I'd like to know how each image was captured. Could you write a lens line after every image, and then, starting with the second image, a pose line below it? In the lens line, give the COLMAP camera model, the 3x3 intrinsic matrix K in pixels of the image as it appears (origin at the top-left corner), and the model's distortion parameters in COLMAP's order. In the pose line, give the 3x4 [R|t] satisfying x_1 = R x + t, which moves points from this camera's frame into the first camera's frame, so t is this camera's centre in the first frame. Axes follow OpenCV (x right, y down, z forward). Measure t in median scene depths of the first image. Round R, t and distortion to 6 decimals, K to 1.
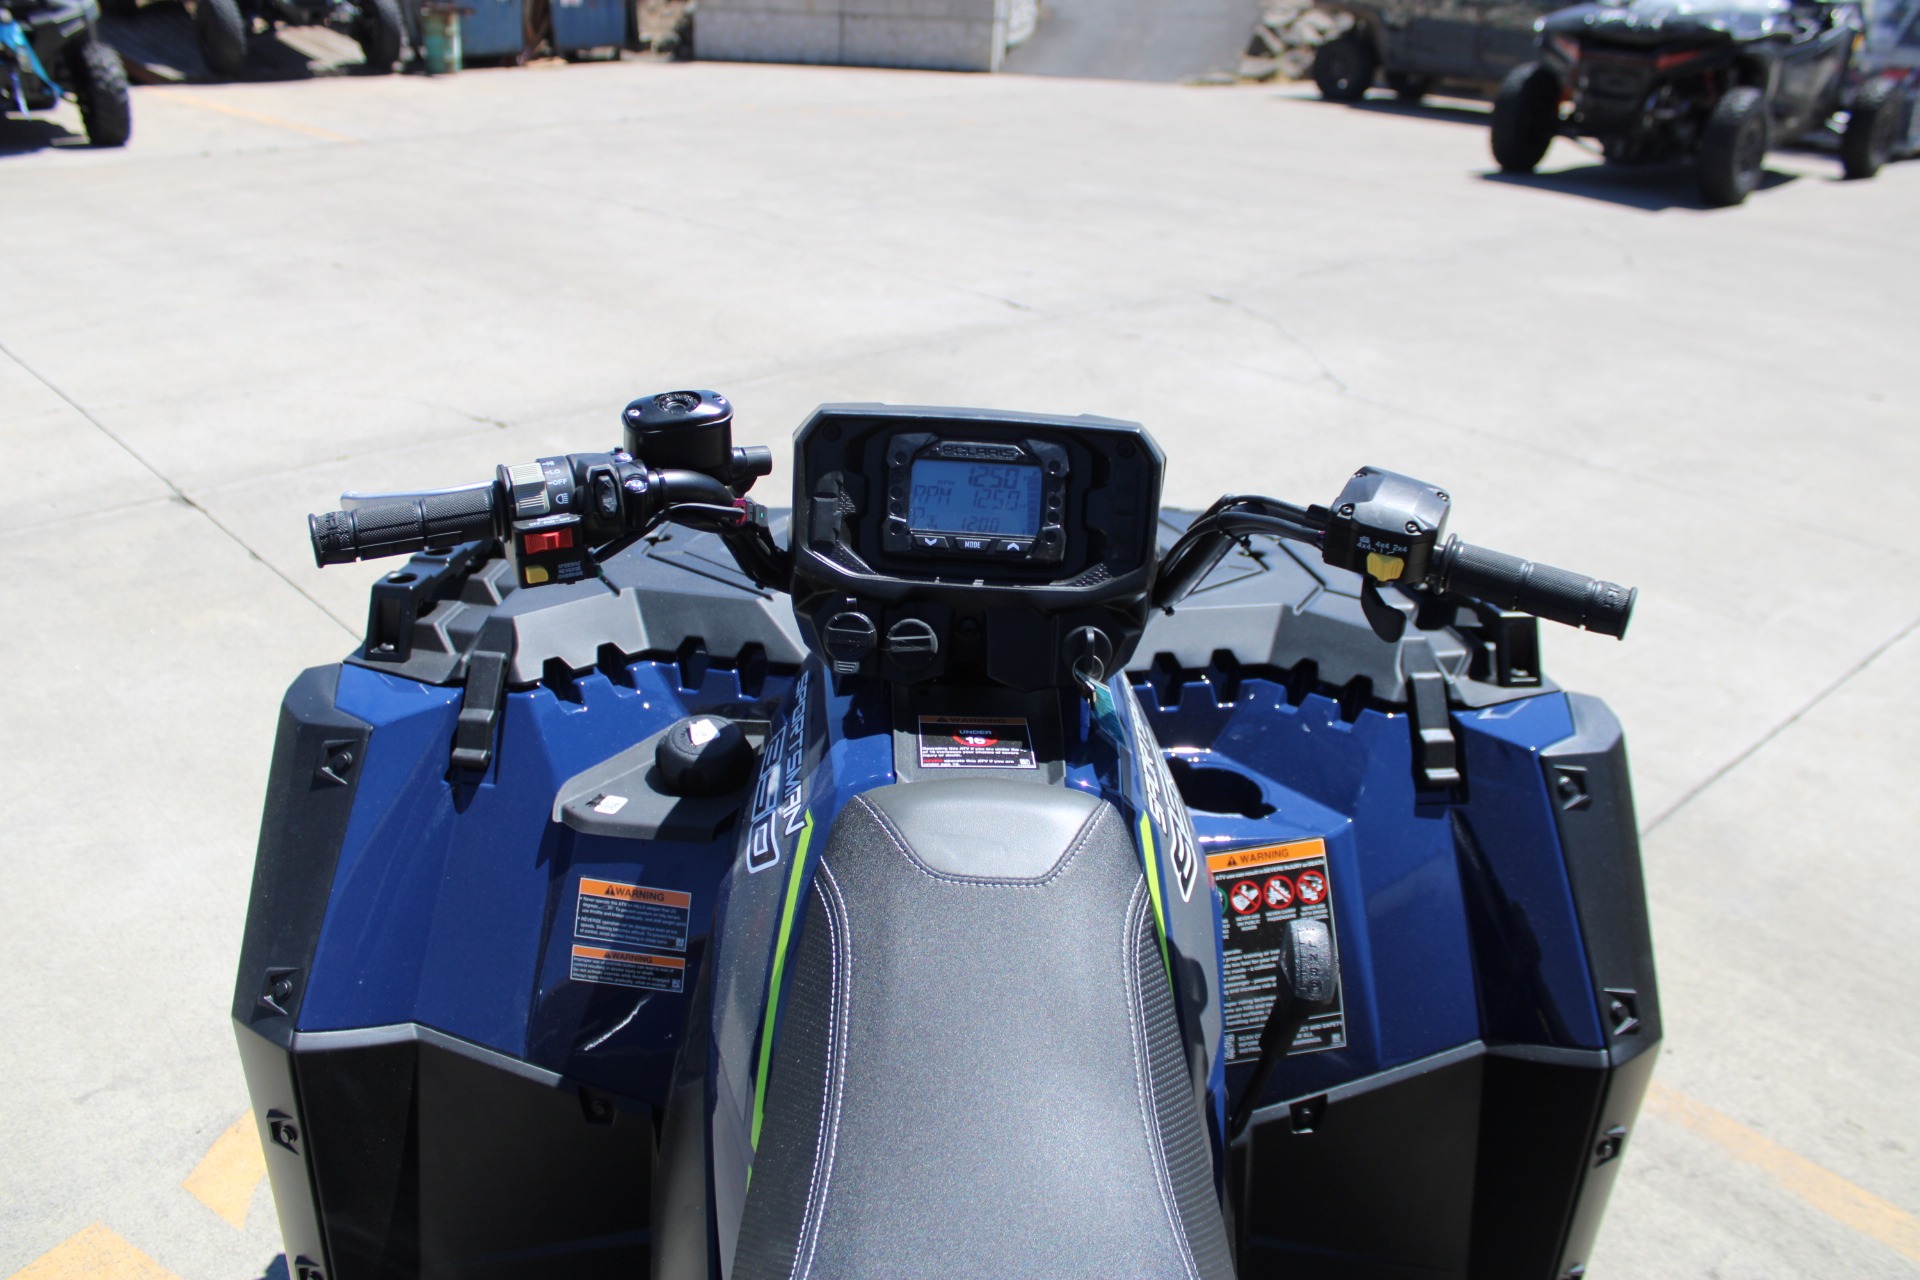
lens RADIAL K [[1590.6, 0, 967.6], [0, 1590.6, 637.7], [0, 0, 1]] dist [-0.164058, 0.141673]
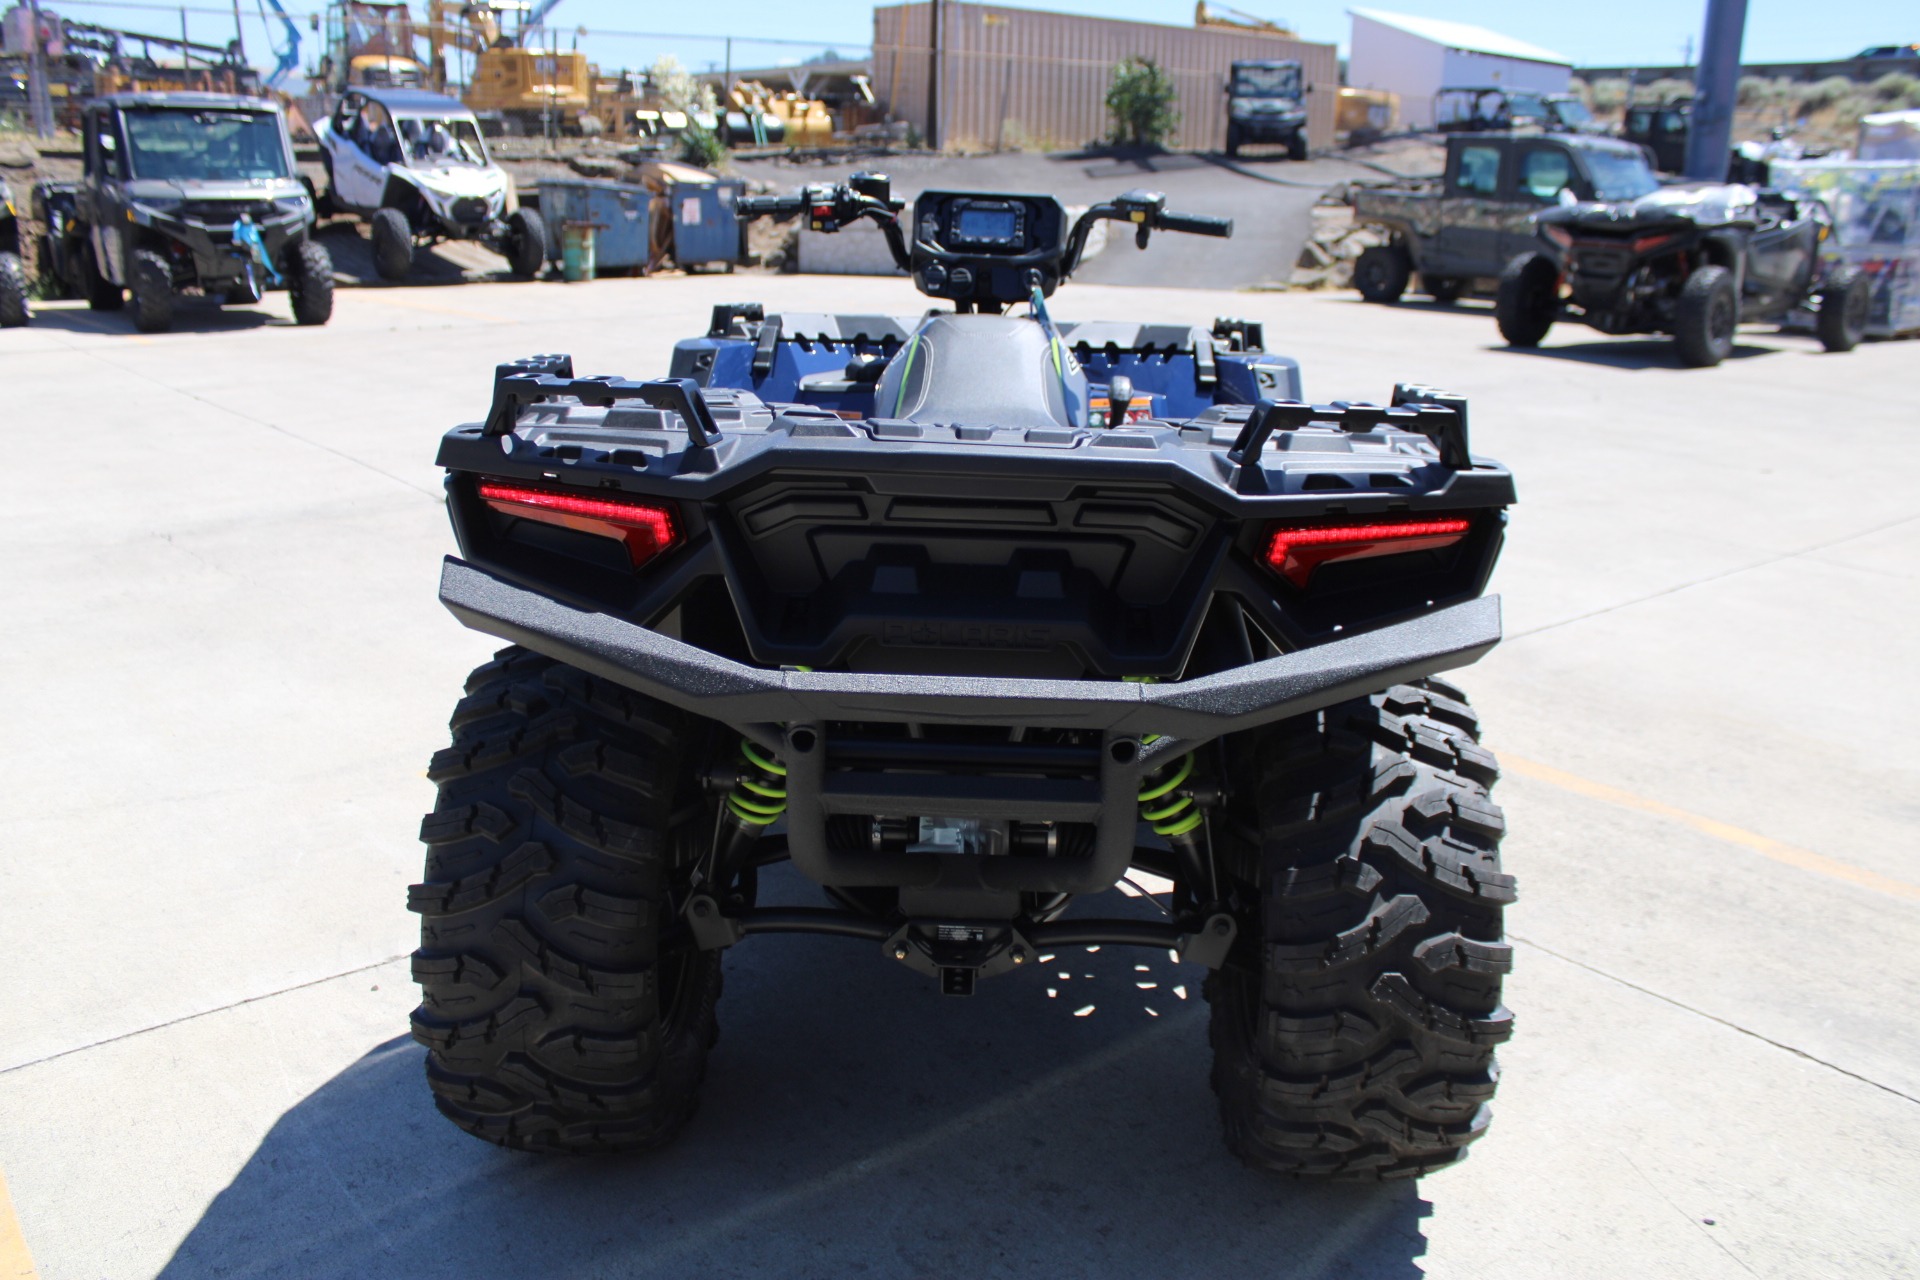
lens RADIAL K [[1590.6, 0, 967.6], [0, 1590.6, 637.7], [0, 0, 1]] dist [-0.164058, 0.141673]
pose [[0.998600, 0.003240, -0.052798, 0.010033], [-0.010897, 0.989314, -0.145390, 0.085931], [0.051763, 0.145762, 0.987965, -0.125129]]
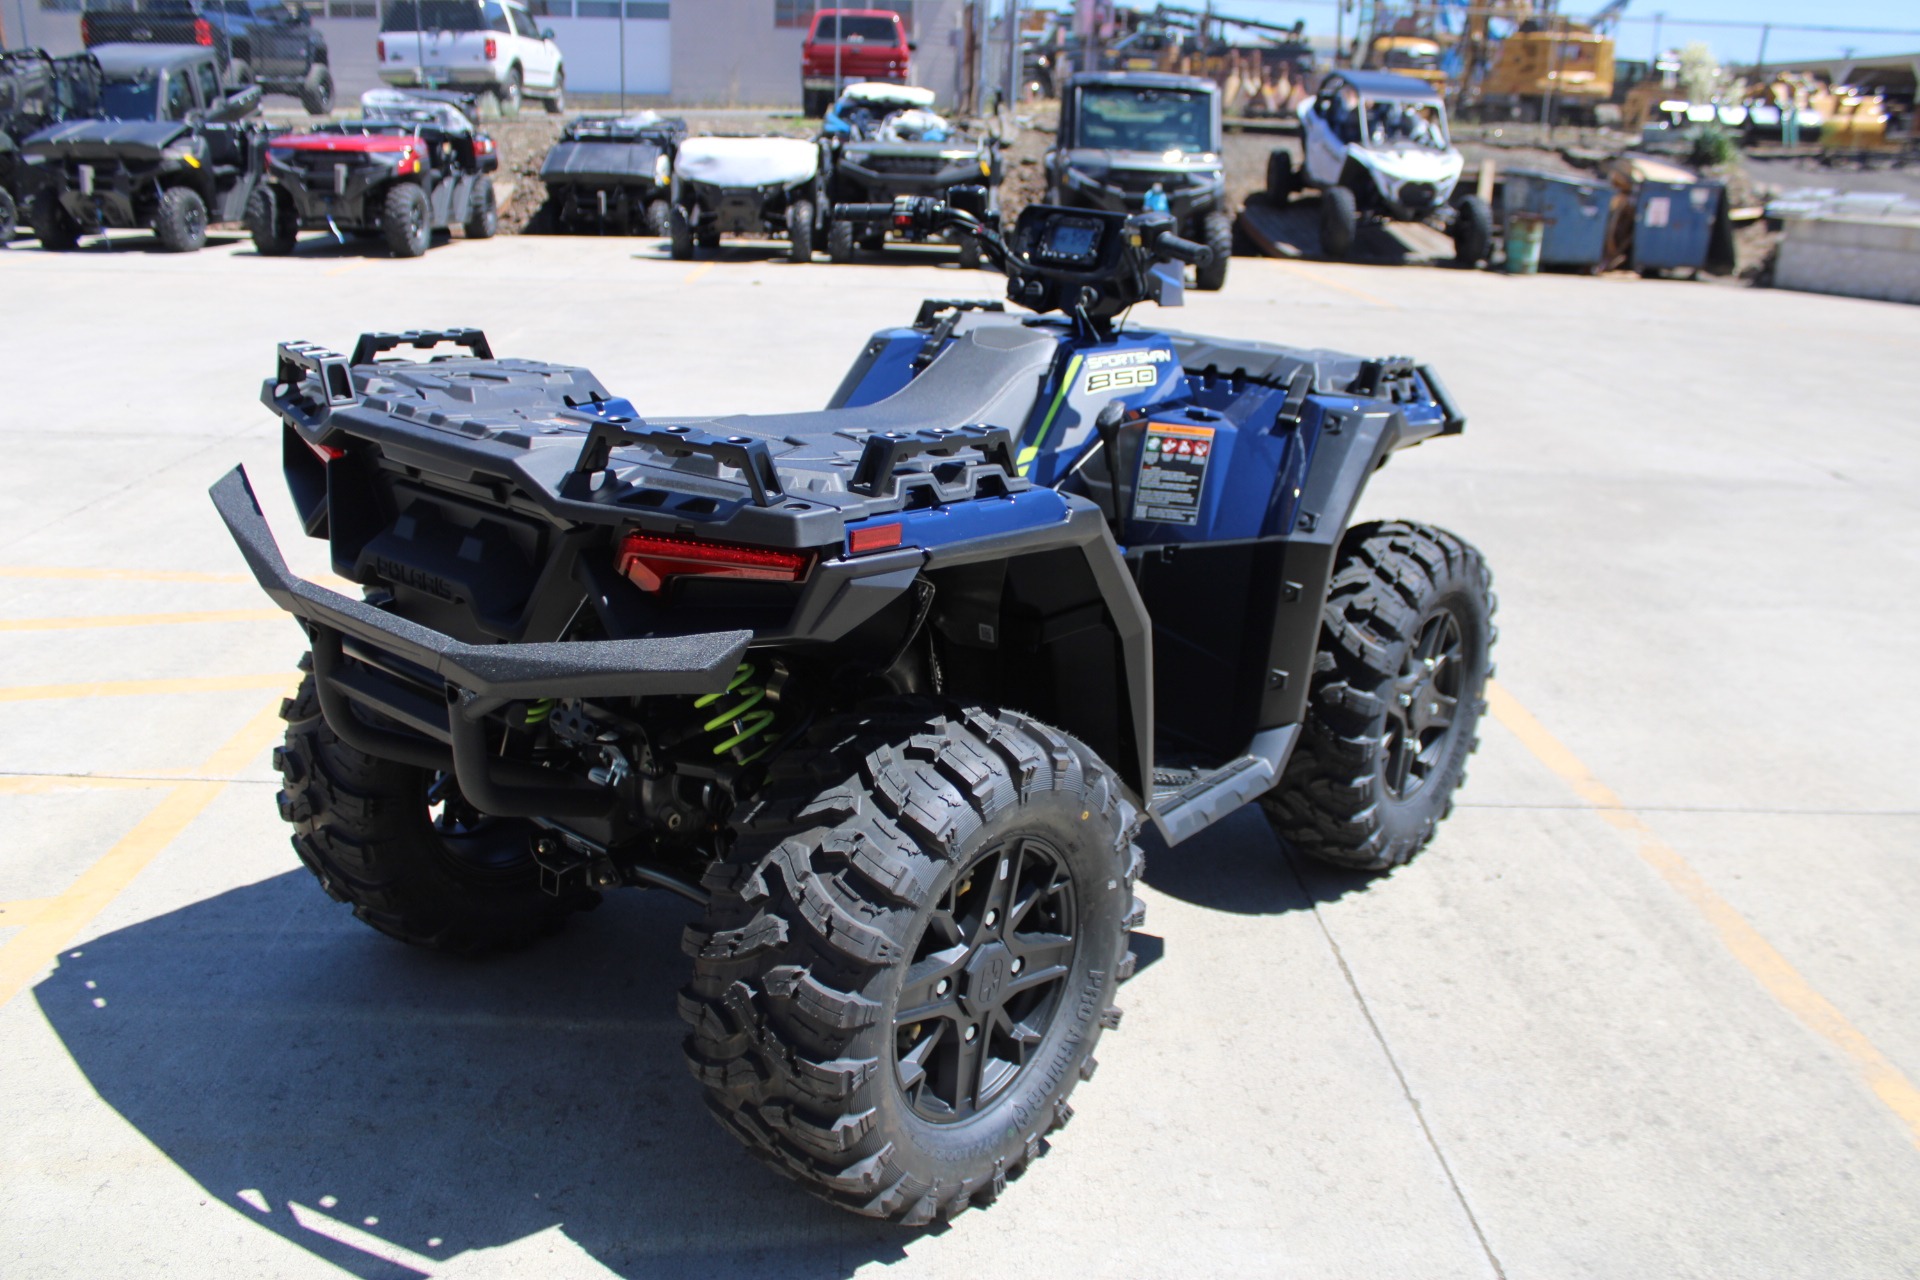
lens RADIAL K [[1590.6, 0, 967.6], [0, 1590.6, 637.7], [0, 0, 1]] dist [-0.164058, 0.141673]
pose [[0.761584, 0.195652, -0.617827, 0.147806], [-0.279406, 0.959313, -0.040625, 0.062998], [0.584742, 0.203564, 0.785264, -0.087424]]
